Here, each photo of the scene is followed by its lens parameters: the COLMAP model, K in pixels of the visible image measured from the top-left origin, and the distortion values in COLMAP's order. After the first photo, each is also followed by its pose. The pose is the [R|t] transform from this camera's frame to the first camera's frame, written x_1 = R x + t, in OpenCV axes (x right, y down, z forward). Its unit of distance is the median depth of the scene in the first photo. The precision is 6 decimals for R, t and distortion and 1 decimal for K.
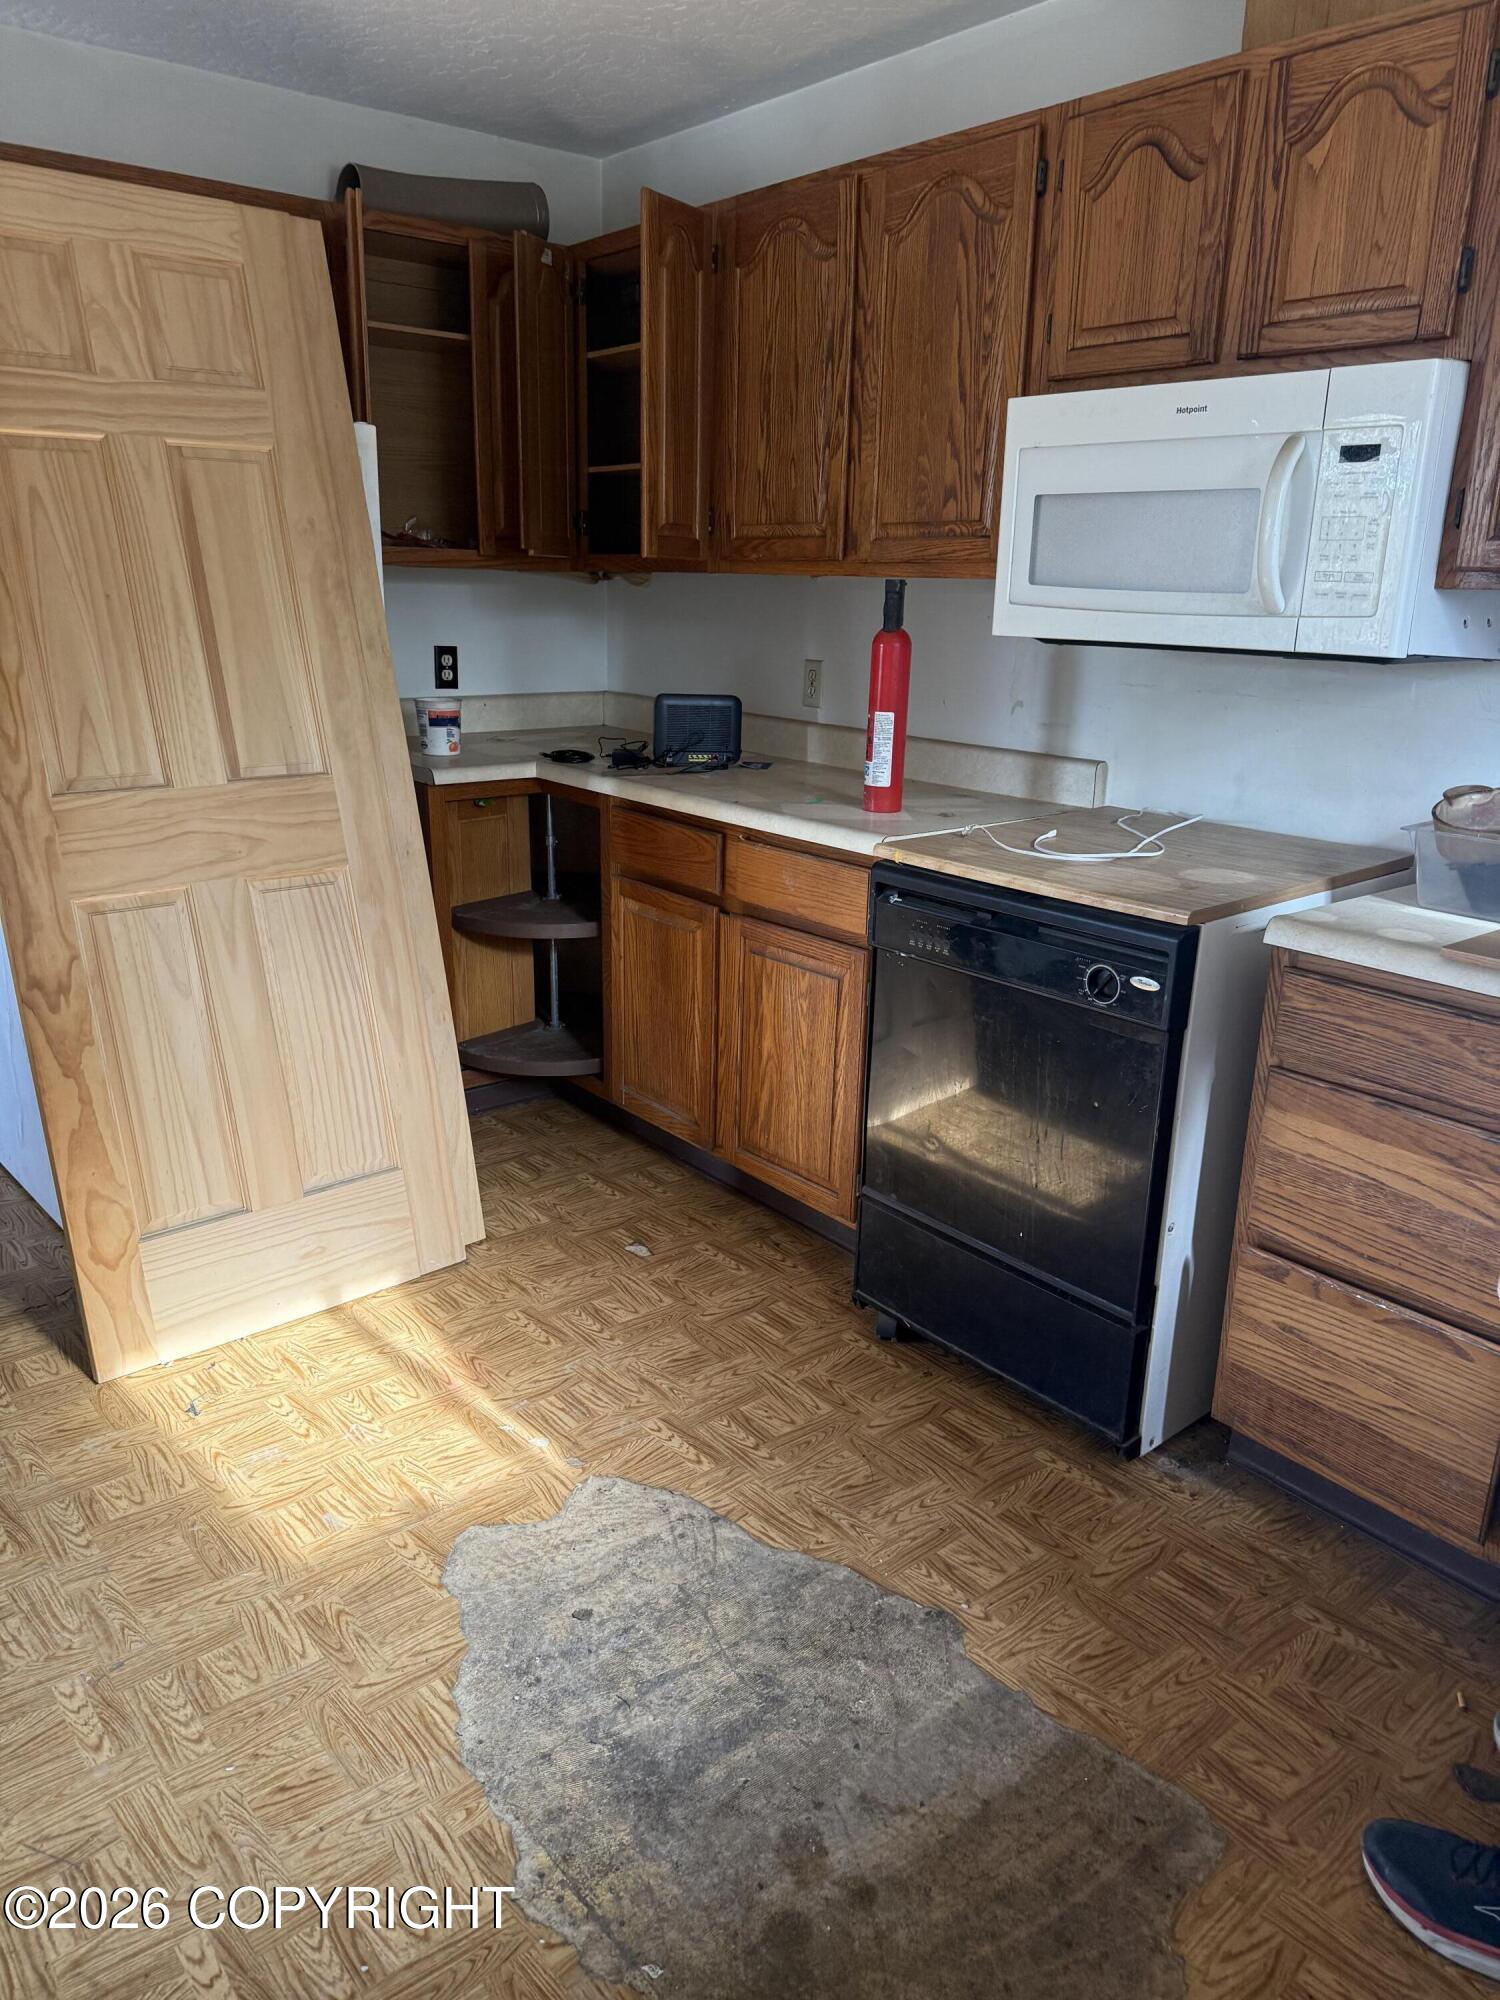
lens RADIAL K [[1398.5, 0, 734.9], [0, 1398.5, 995.8], [0, 0, 1]] dist [0.020984, -0.025413]
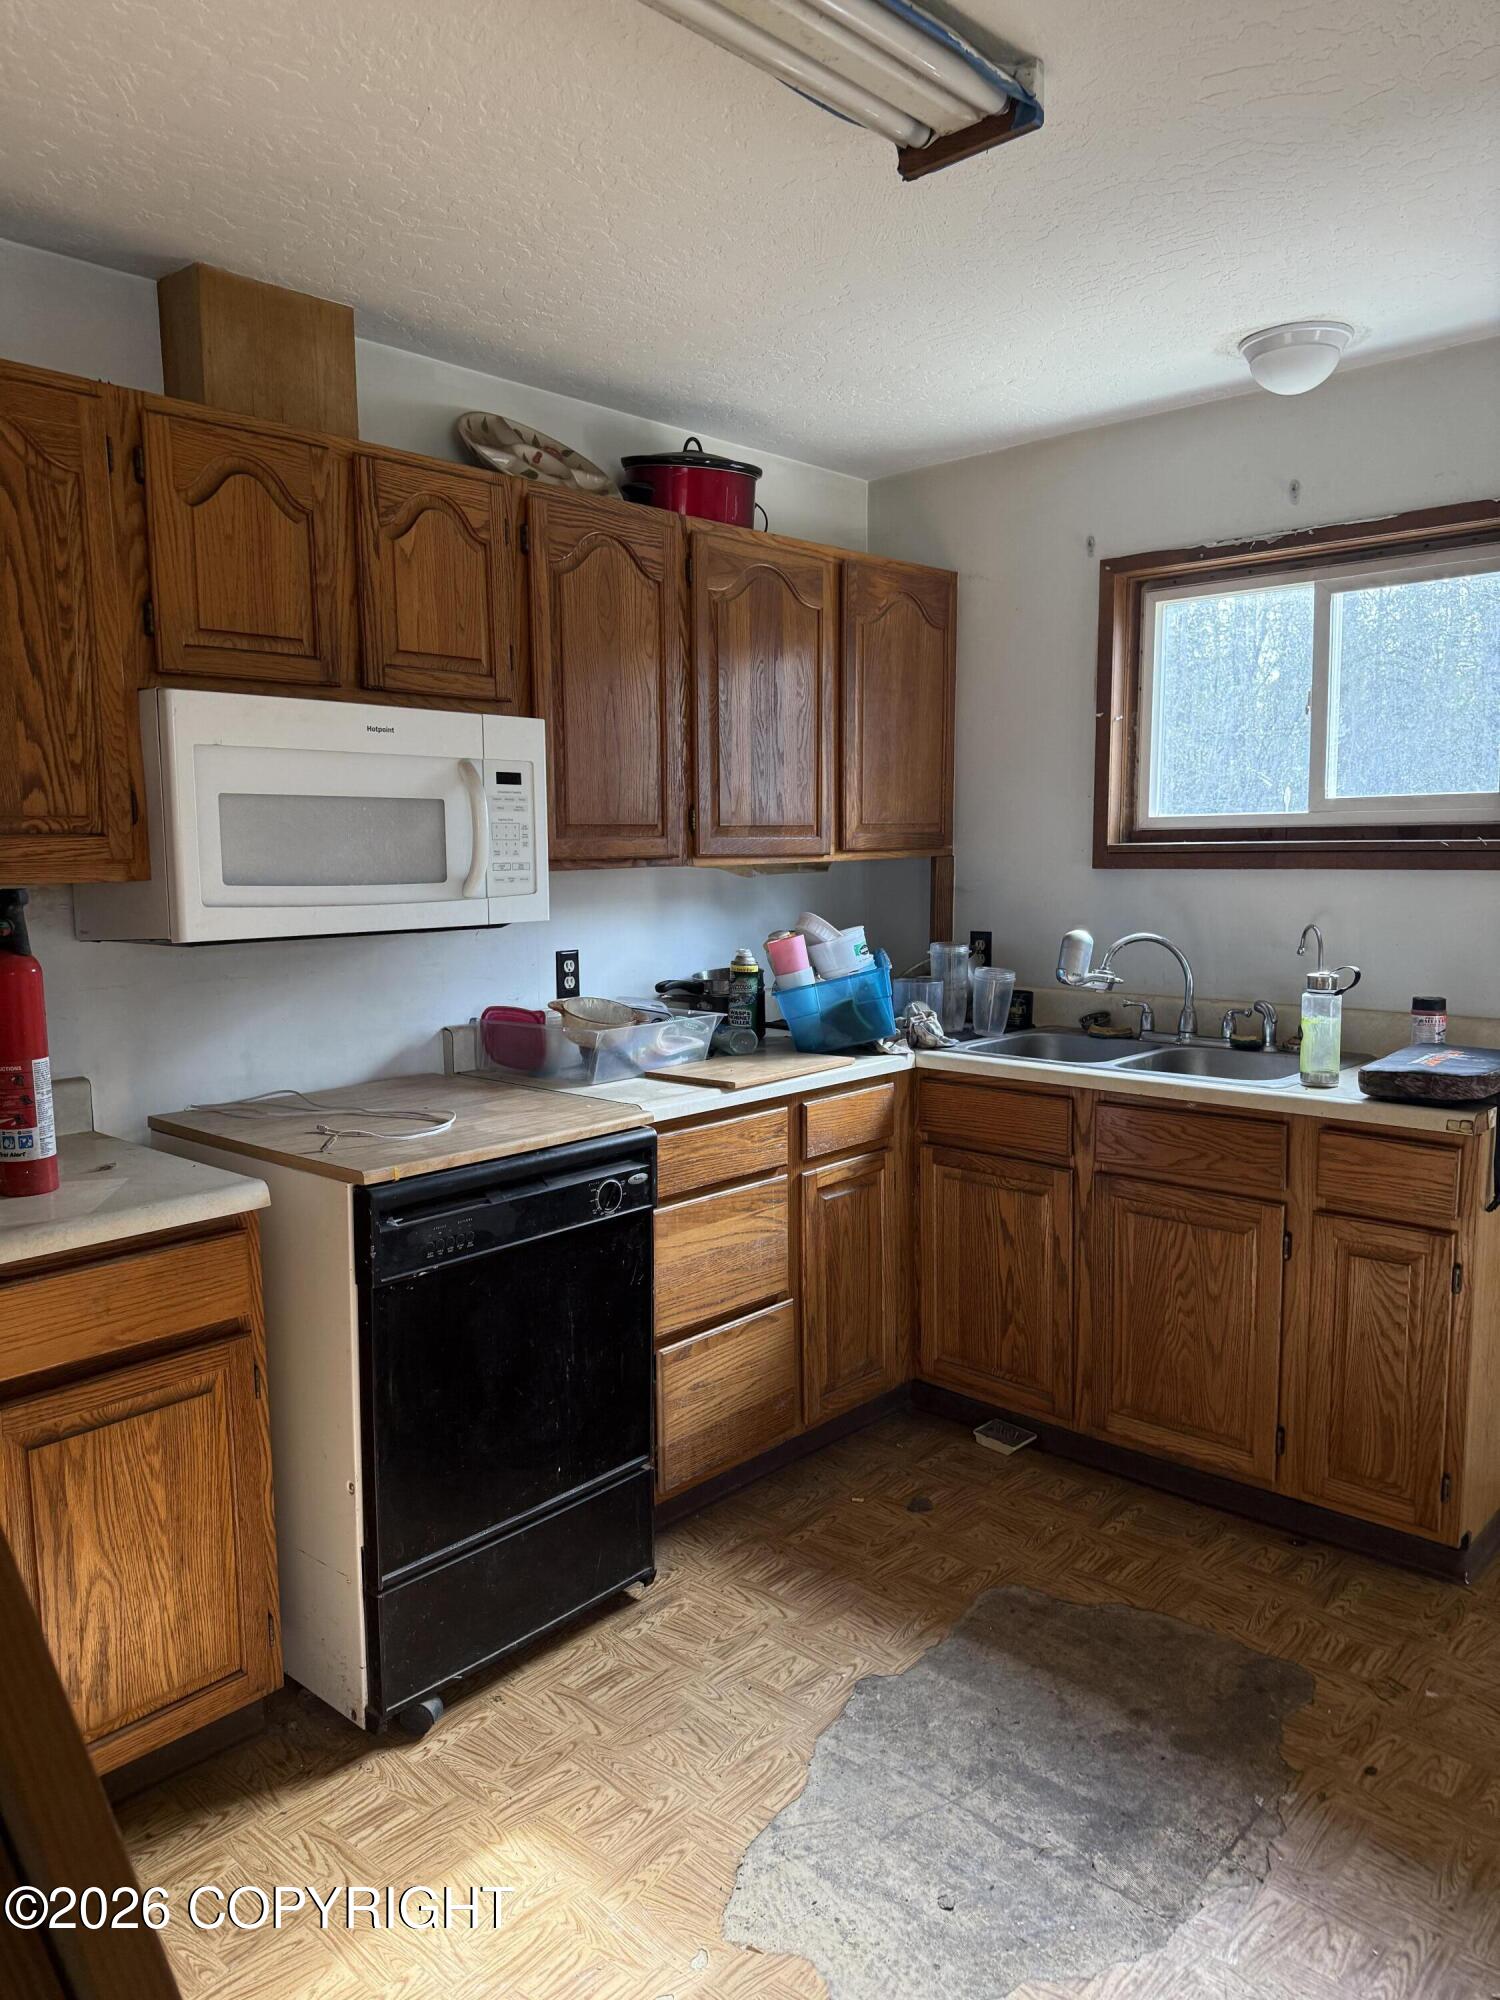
lens RADIAL K [[1398.5, 0, 735.3], [0, 1398.5, 998.4], [0, 0, 1]] dist [0.020984, -0.025413]
pose [[-0.131132, -0.132252, 0.982504, -0.913147], [0.293427, 0.941478, 0.165893, -0.342003], [-0.946945, 0.310047, -0.084652, 0.962239]]
